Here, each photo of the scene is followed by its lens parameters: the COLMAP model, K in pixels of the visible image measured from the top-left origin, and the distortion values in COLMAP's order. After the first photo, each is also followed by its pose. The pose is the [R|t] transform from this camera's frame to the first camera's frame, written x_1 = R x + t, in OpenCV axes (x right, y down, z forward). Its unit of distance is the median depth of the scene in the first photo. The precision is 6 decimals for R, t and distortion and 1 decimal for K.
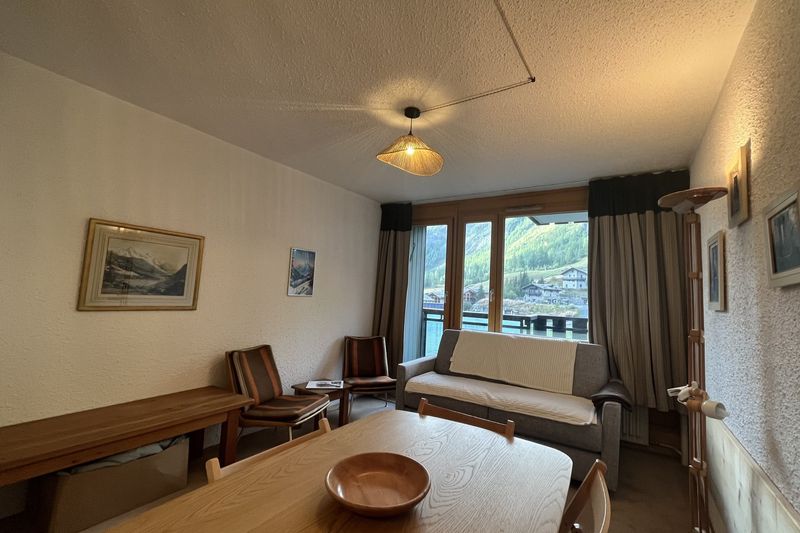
lens RADIAL K [[347.8, 0, 412.8], [0, 347.8, 265.1], [0, 0, 1]] dist [-0.000597, -0.000034]
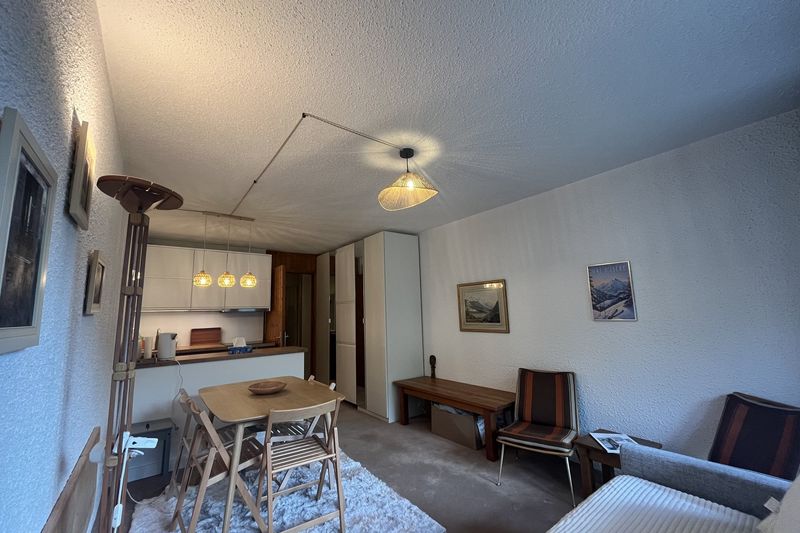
lens RADIAL K [[324.8, 0, 398.2], [0, 324.8, 265.7], [0, 0, 1]] dist [-0.001852, -0.000468]
pose [[-0.368212, -0.172129, -0.913669, 0.584594], [0.089070, 0.971662, -0.218950, 0.087133], [0.925465, -0.162001, -0.342446, 0.836212]]
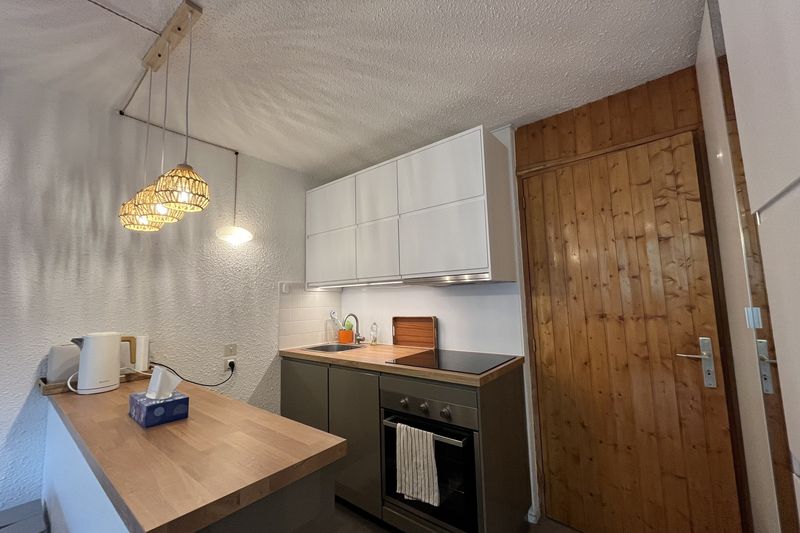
lens RADIAL K [[324.8, 0, 398.2], [0, 324.8, 265.7], [0, 0, 1]] dist [-0.001852, -0.000468]
pose [[-0.989669, -0.006459, 0.143226, -0.489433], [-0.032909, 0.982546, -0.183085, -0.007404], [-0.139544, -0.185907, -0.972608, 0.299744]]
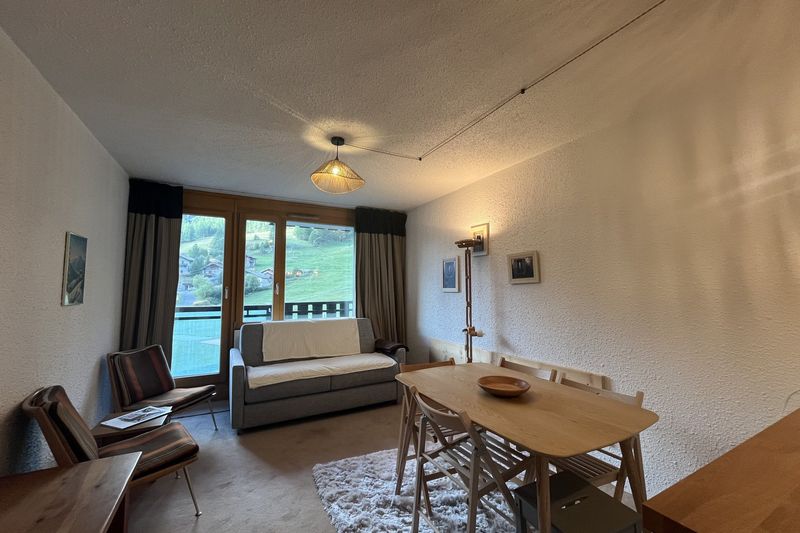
lens RADIAL K [[324.8, 0, 398.2], [0, 324.8, 265.7], [0, 0, 1]] dist [-0.001852, -0.000468]
pose [[0.501276, 0.010447, 0.865224, -0.562397], [-0.047081, 0.998775, 0.015218, -0.025058], [-0.864006, -0.048364, 0.501154, 0.157181]]
